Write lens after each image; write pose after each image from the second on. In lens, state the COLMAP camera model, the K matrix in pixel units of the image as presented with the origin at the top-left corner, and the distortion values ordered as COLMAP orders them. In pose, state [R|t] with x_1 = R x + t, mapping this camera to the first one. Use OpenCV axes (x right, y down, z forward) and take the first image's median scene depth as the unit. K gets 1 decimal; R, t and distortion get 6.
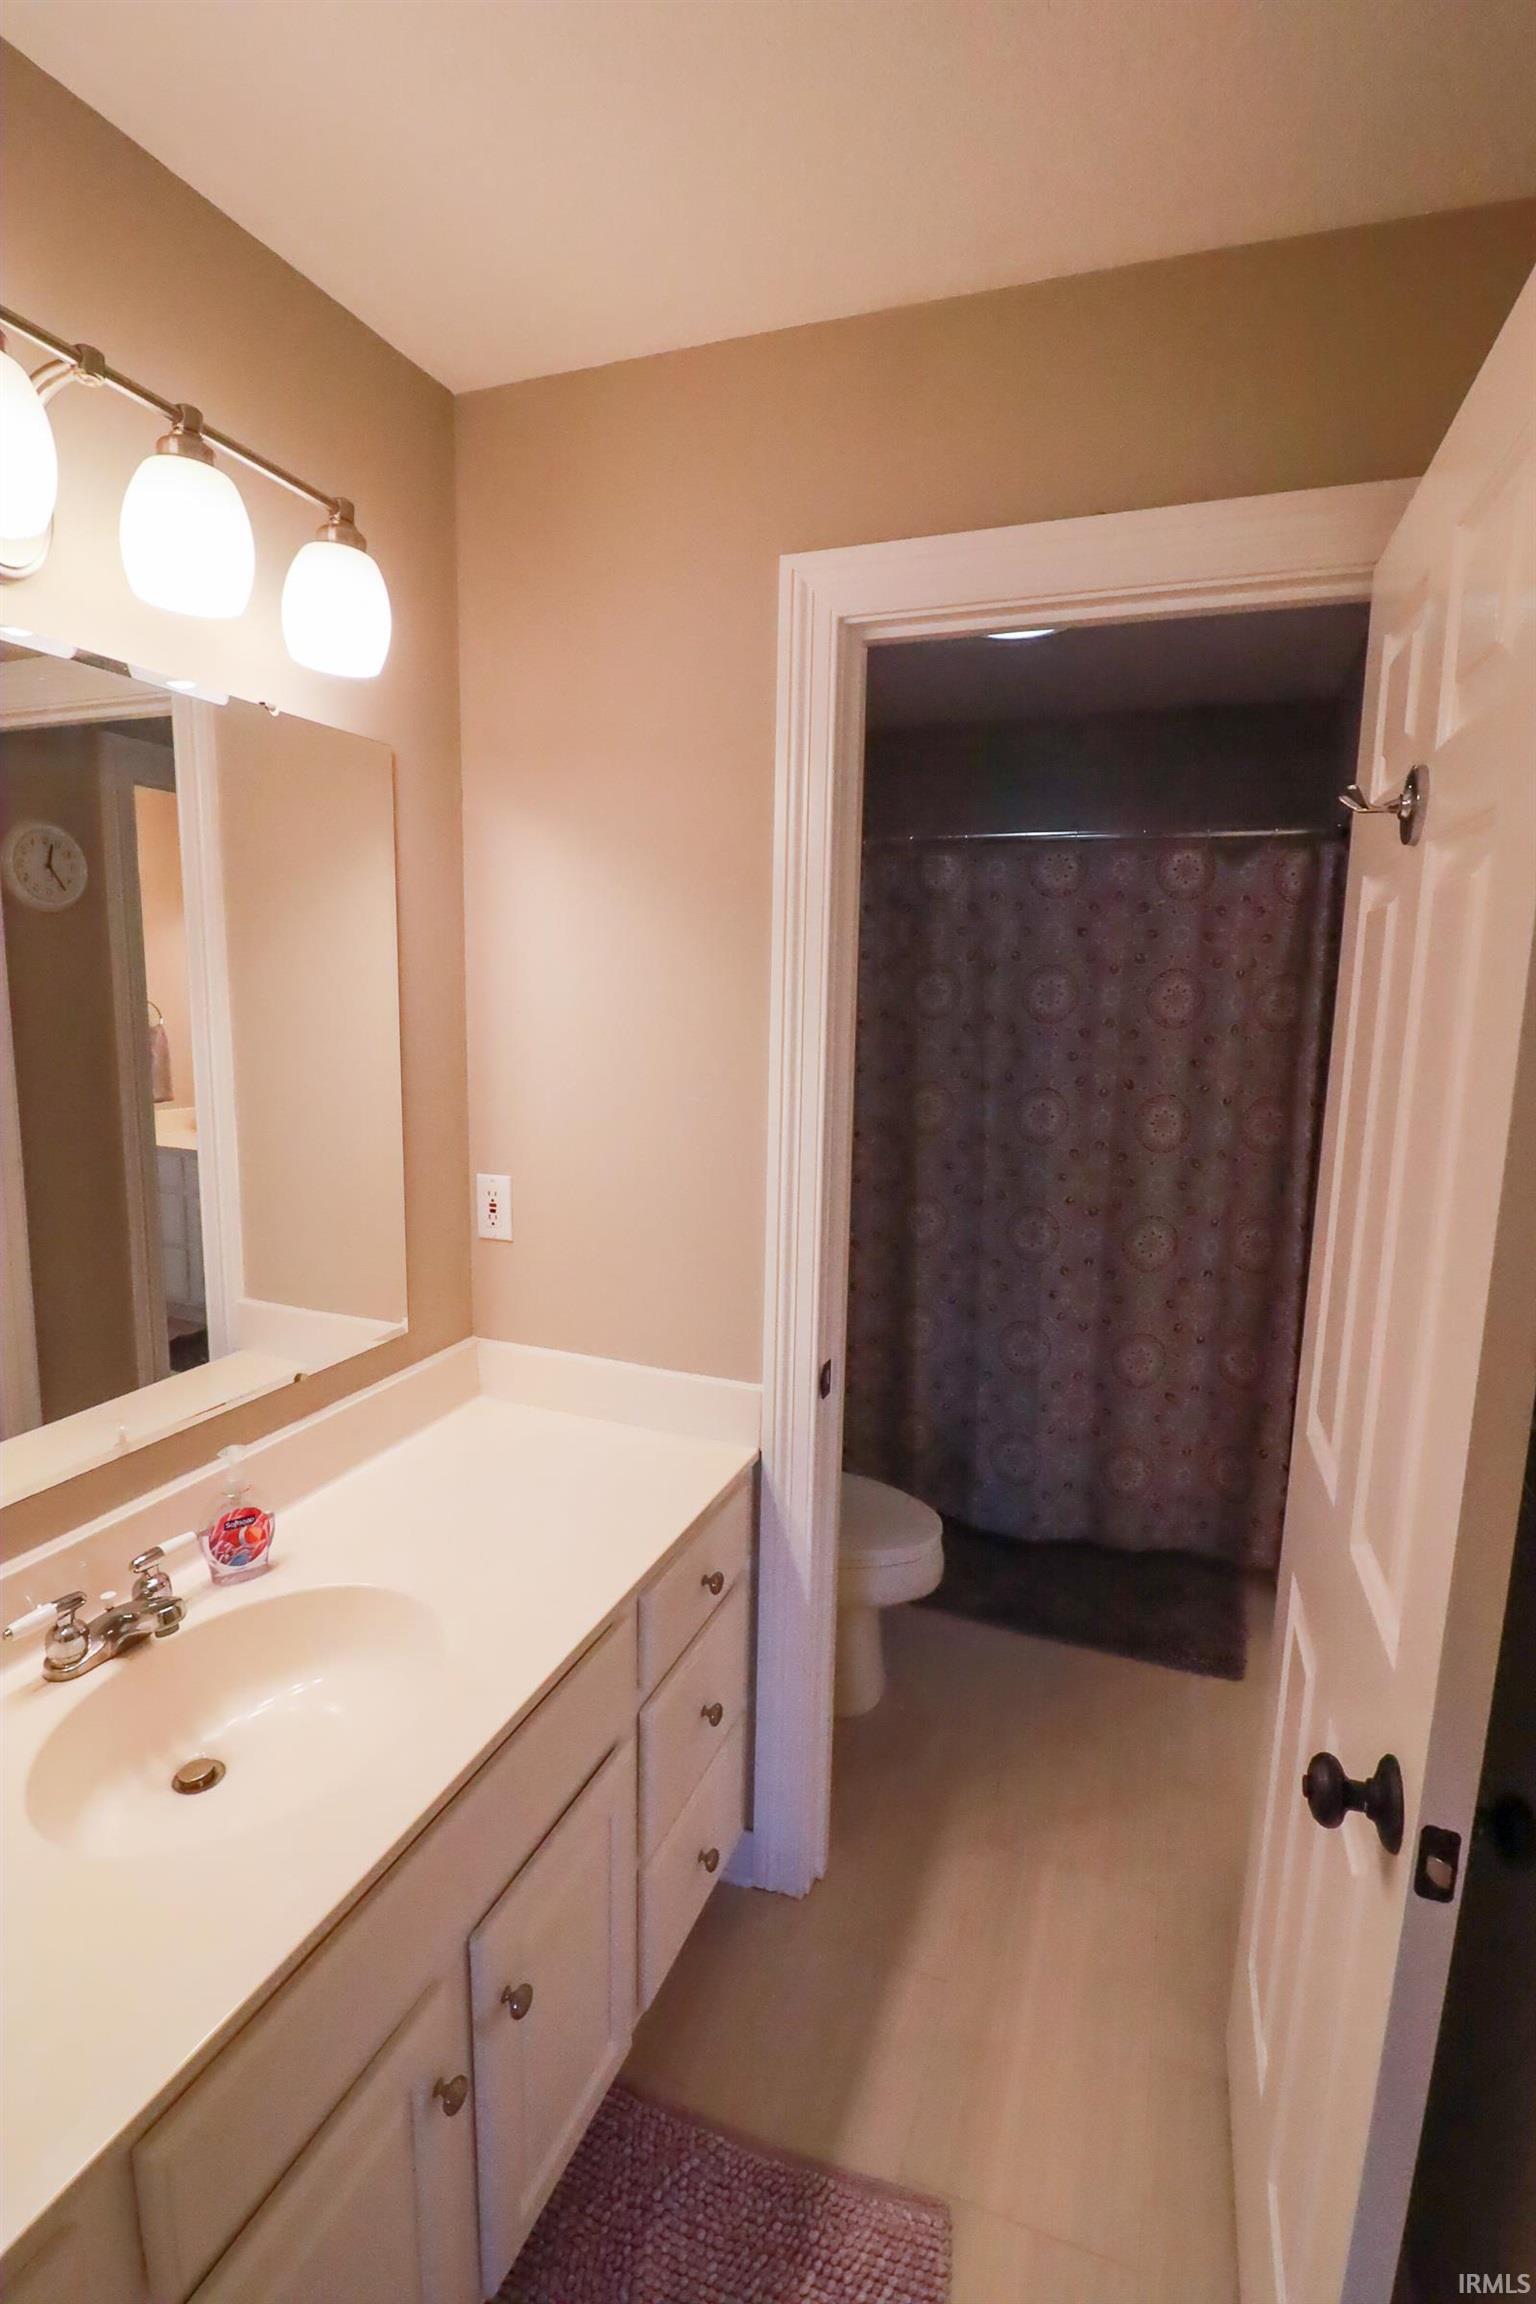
lens RADIAL K [[1061.1, 0, 761.6], [0, 1061.1, 1154.0], [0, 0, 1]] dist [-0.020675, -0.002062]
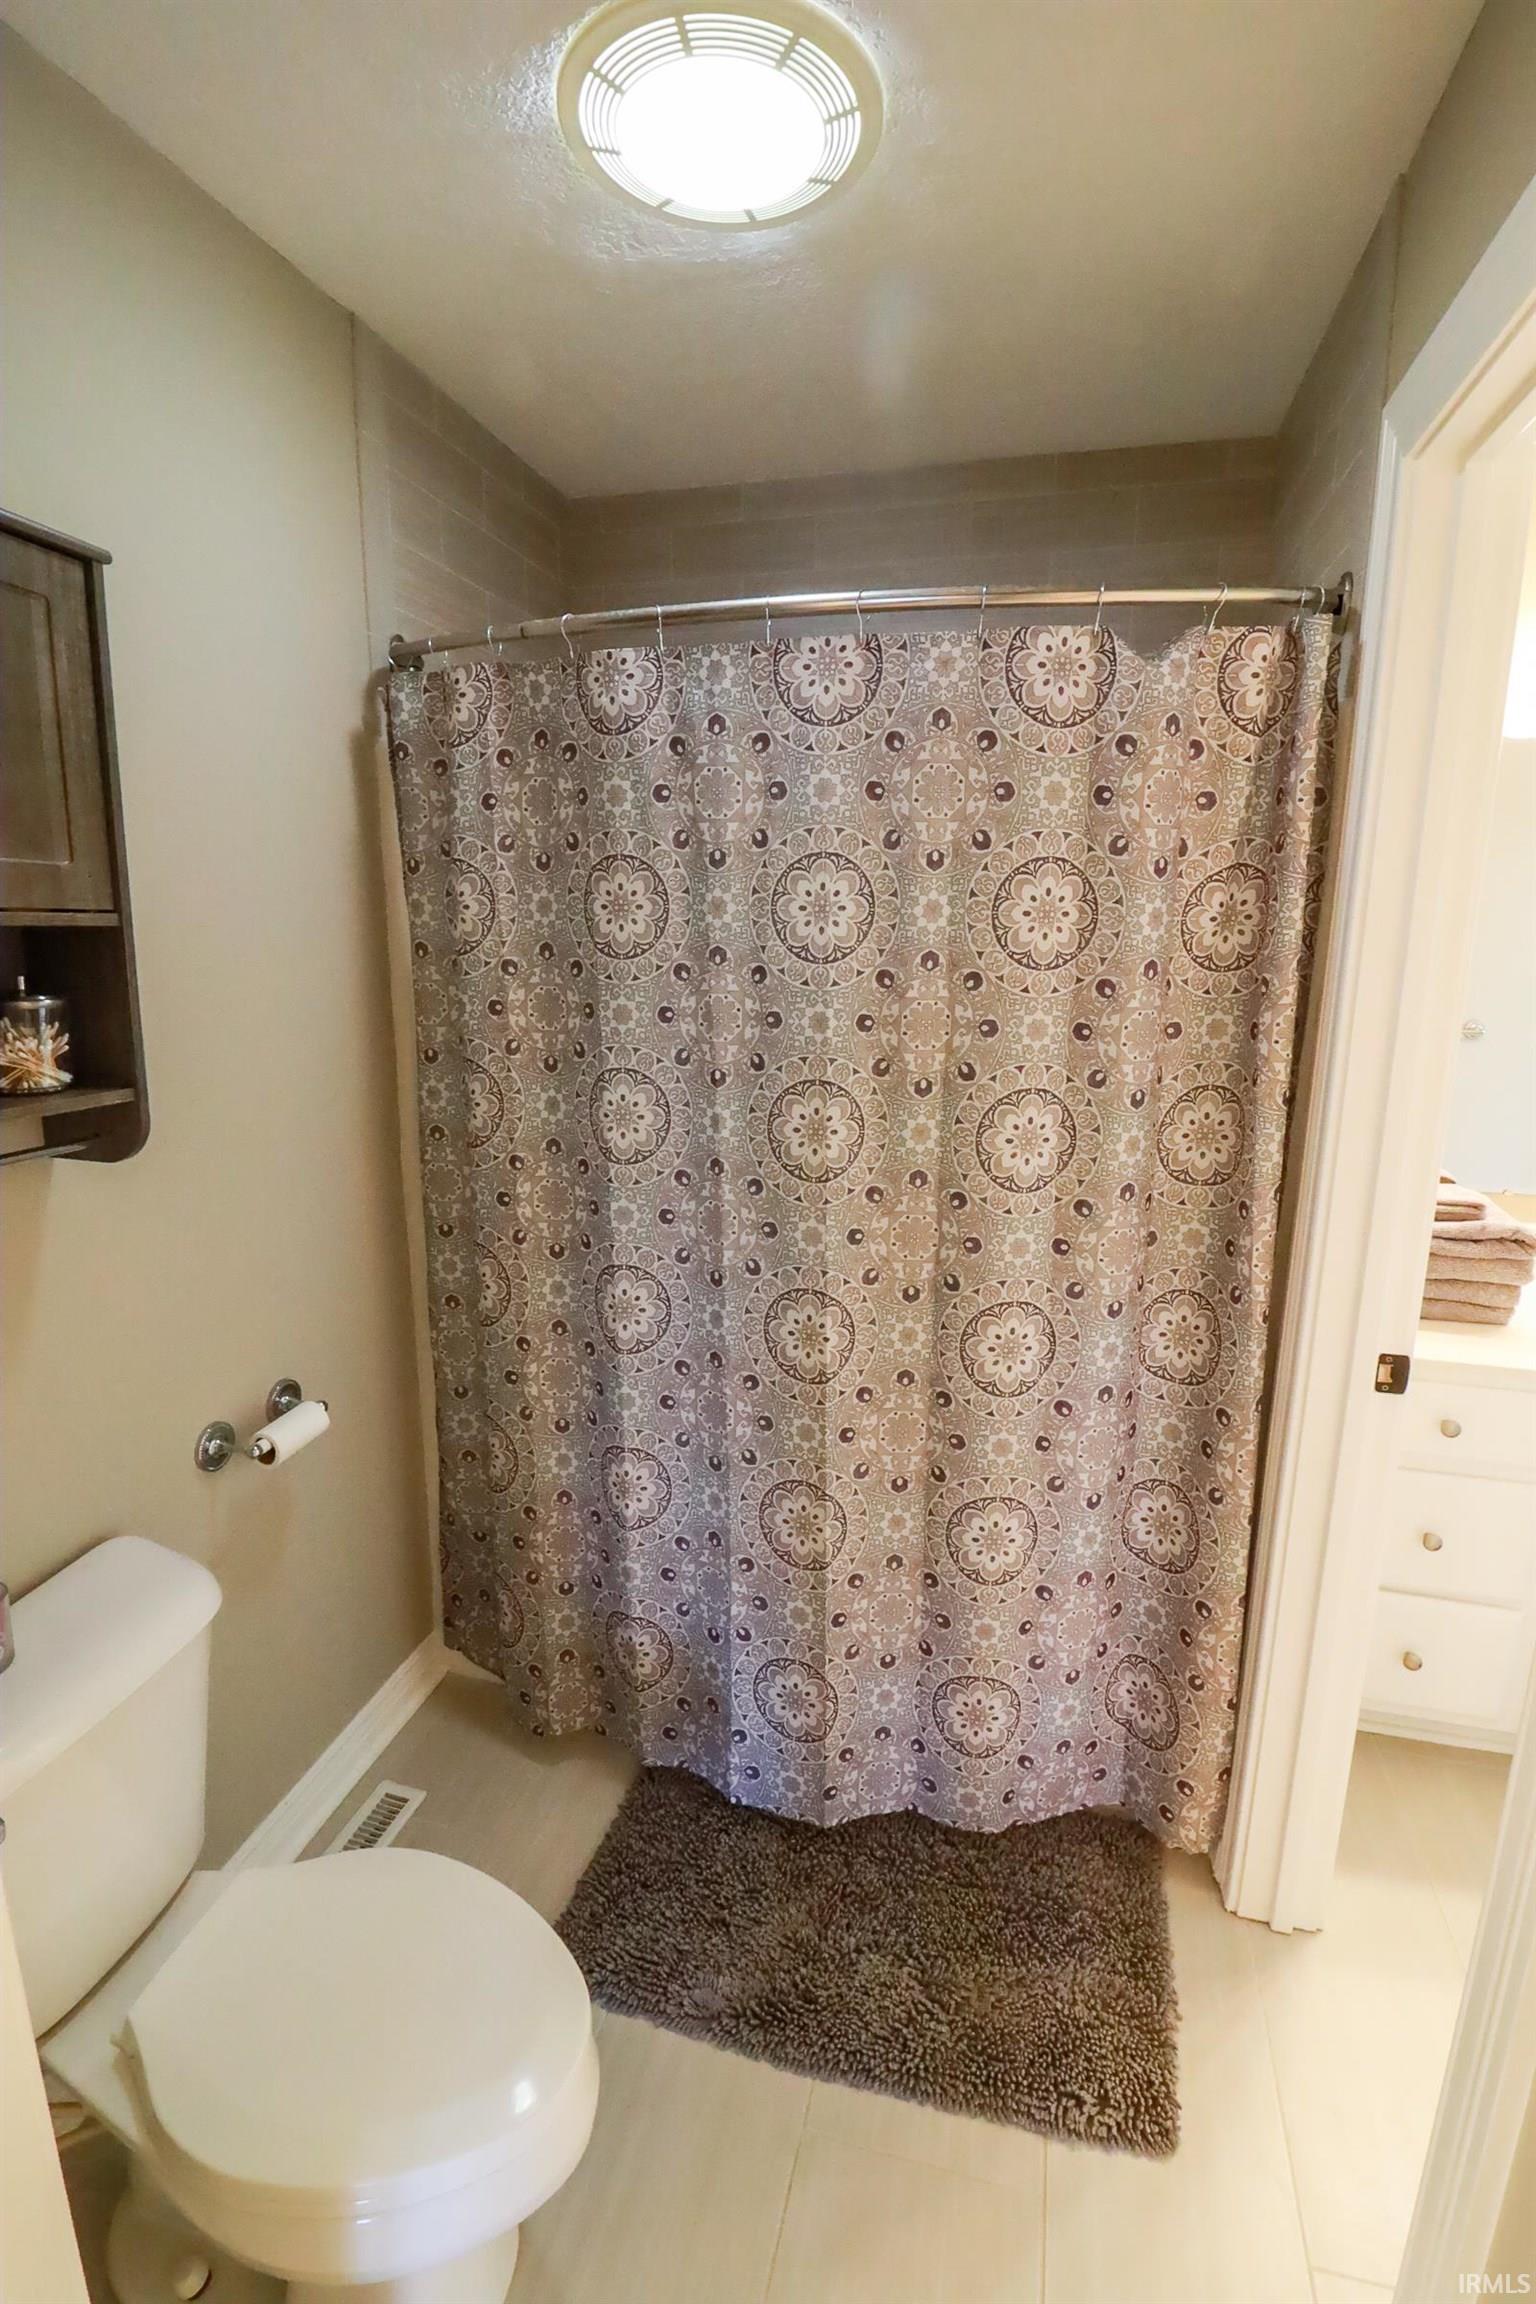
lens RADIAL K [[1061.1, 0, 769.3], [0, 1061.1, 1146.3], [0, 0, 1]] dist [-0.020675, -0.002062]
pose [[0.992382, -0.040263, 0.116434, 0.175375], [0.031681, 0.996707, 0.074637, -0.070159], [-0.119055, -0.070380, 0.990390, 0.452099]]
